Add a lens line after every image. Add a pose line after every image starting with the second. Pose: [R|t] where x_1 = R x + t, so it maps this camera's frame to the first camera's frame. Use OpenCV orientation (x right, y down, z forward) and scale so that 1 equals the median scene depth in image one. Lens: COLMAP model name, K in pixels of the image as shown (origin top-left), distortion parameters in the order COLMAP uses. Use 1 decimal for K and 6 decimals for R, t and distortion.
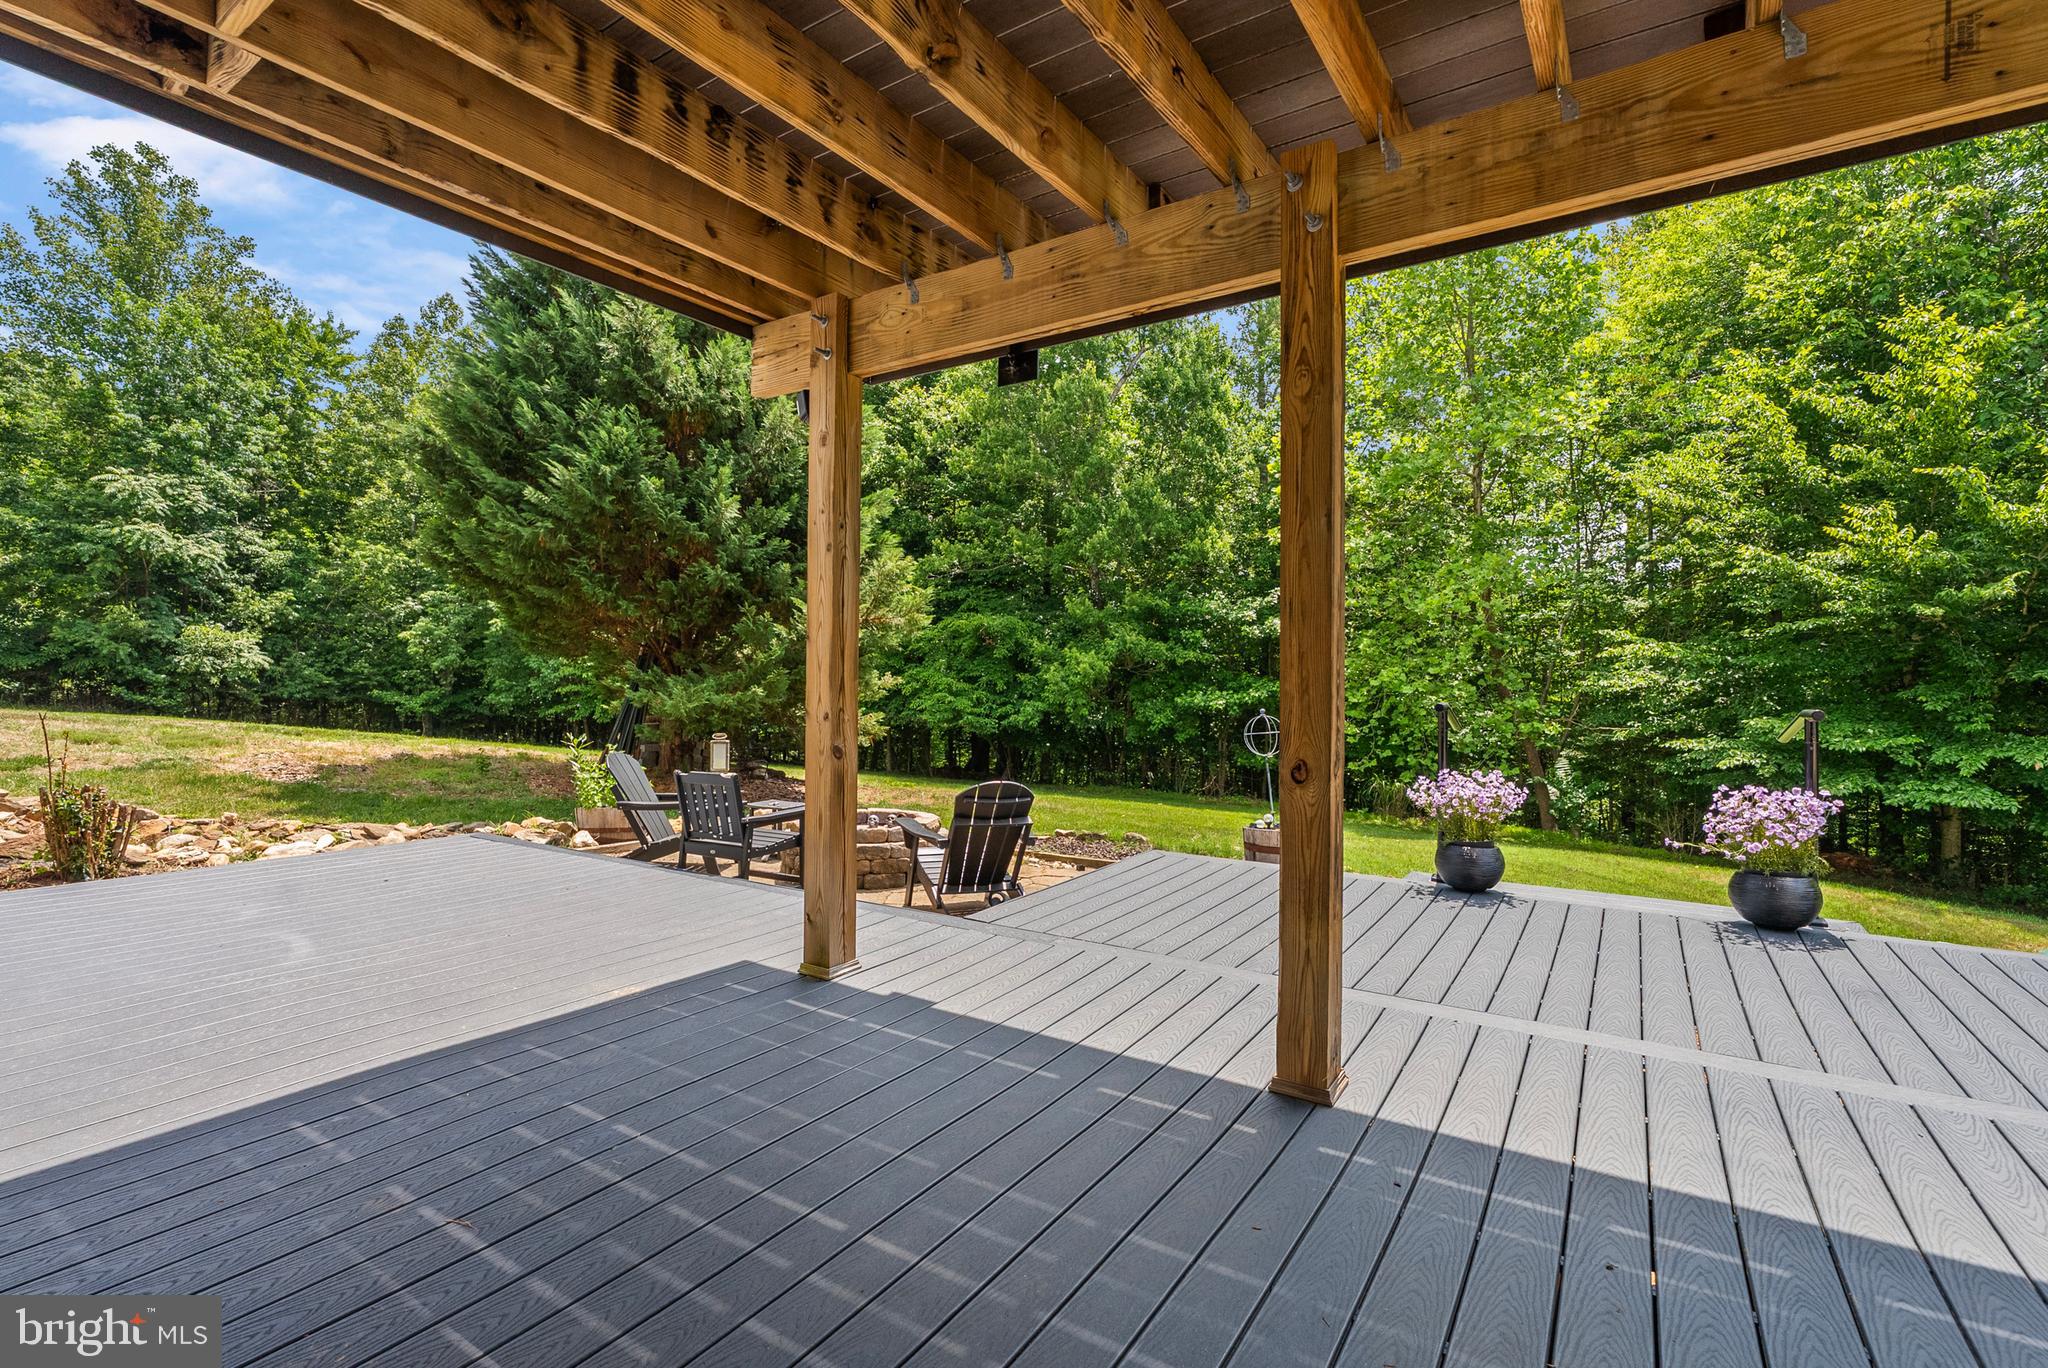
lens RADIAL K [[934.0, 0, 1020.6], [0, 934.0, 675.3], [0, 0, 1]] dist [0.000741, -0.000227]
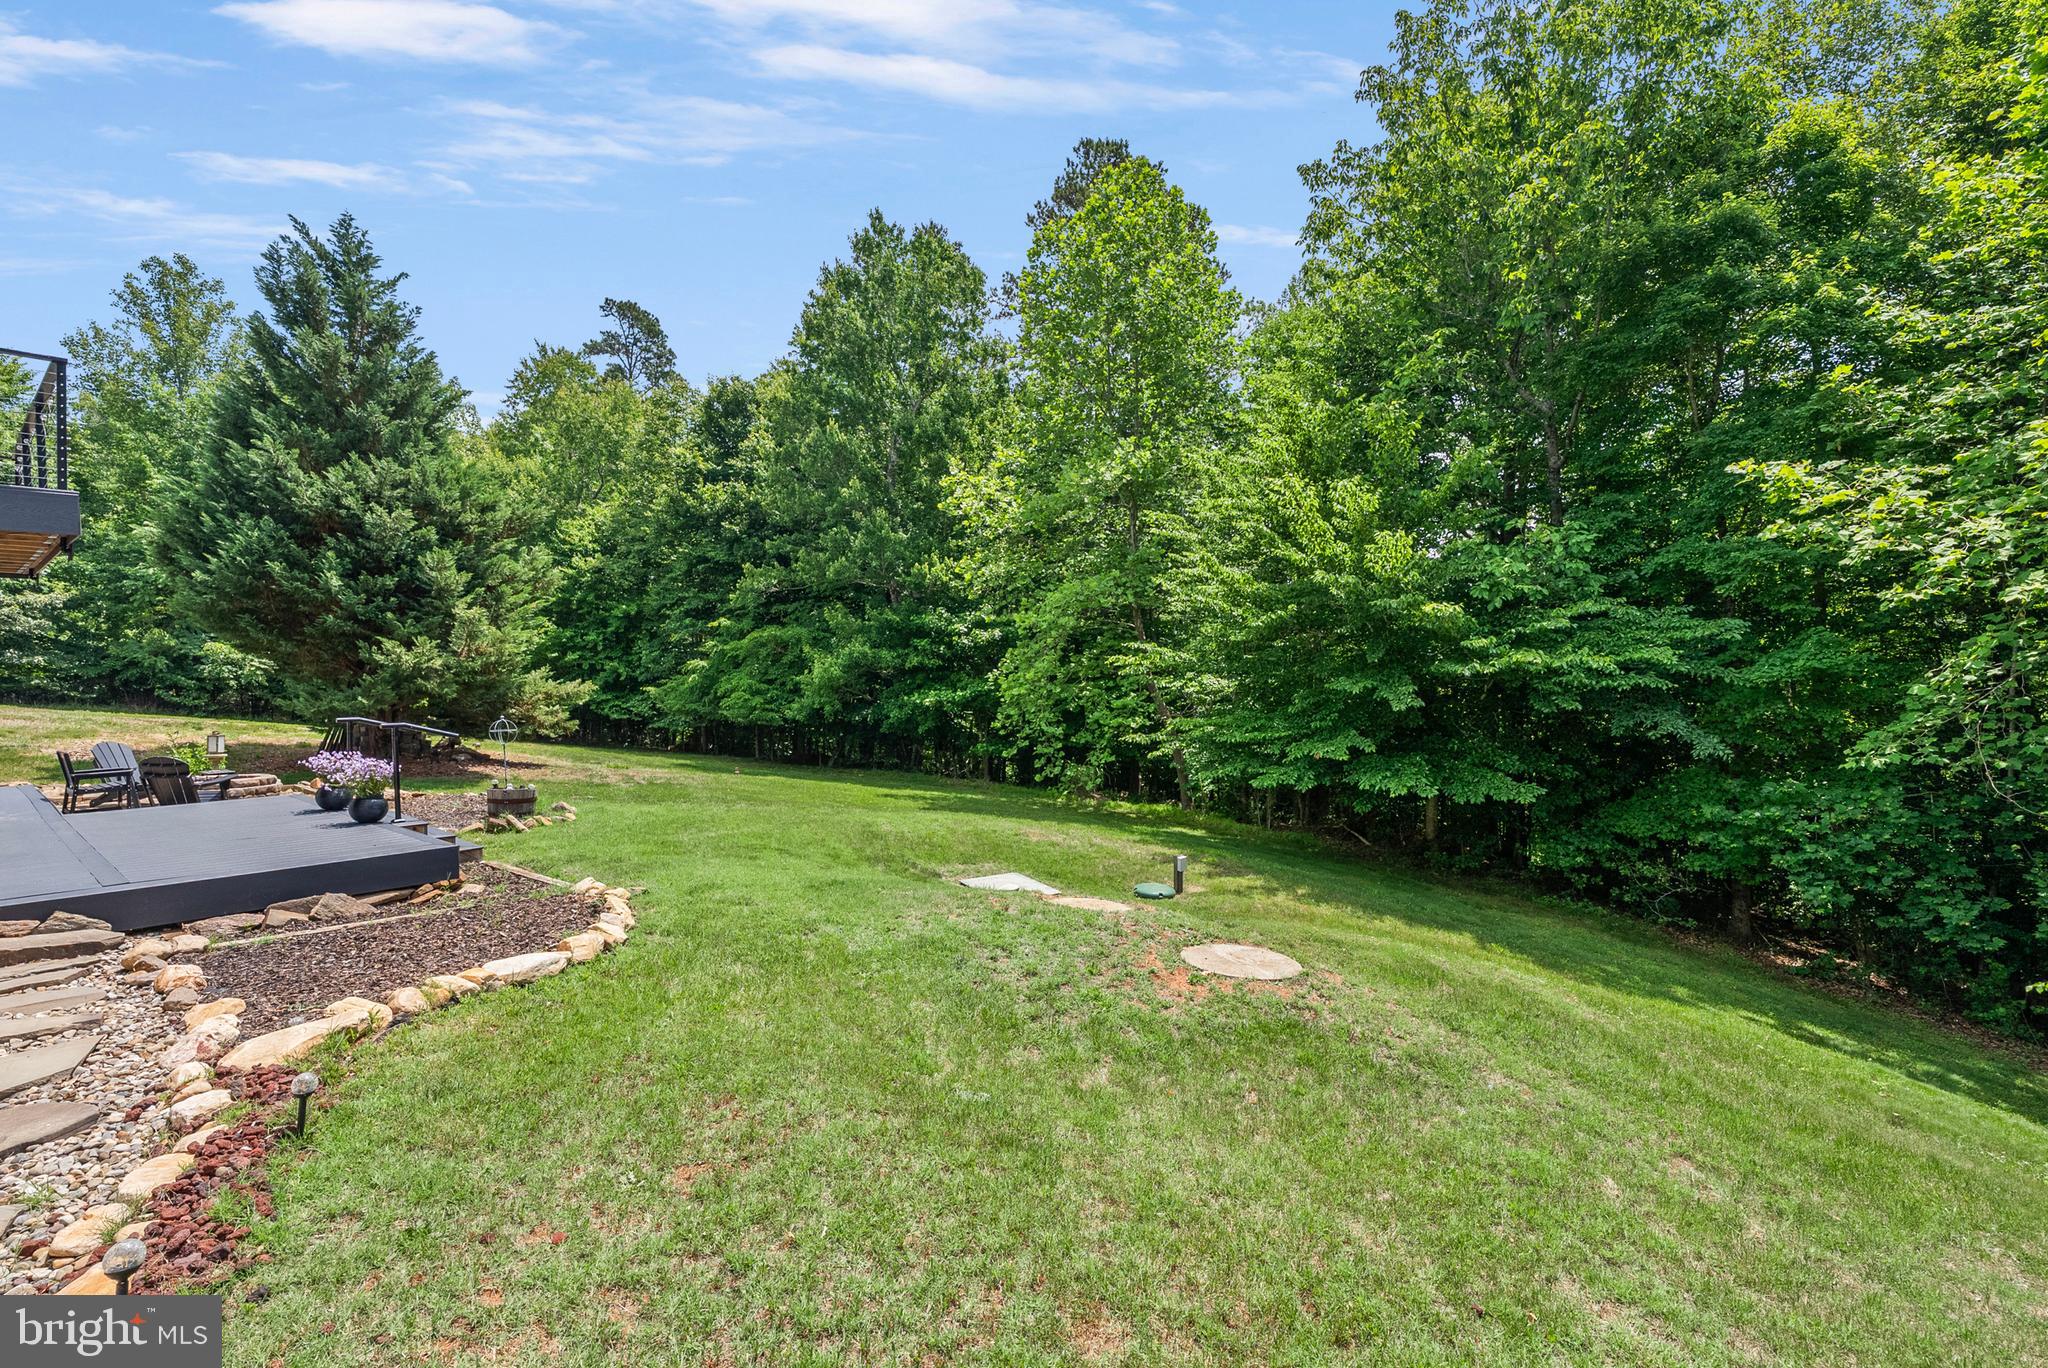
lens RADIAL K [[938.3, 0, 1024.0], [0, 938.3, 684.0], [0, 0, 1]] dist [0.002679, 0.001541]
pose [[0.992531, -0.006542, -0.121821, 0.443669], [0.008965, 0.999773, 0.019349, -0.013693], [0.121667, -0.020296, 0.992363, -0.170727]]
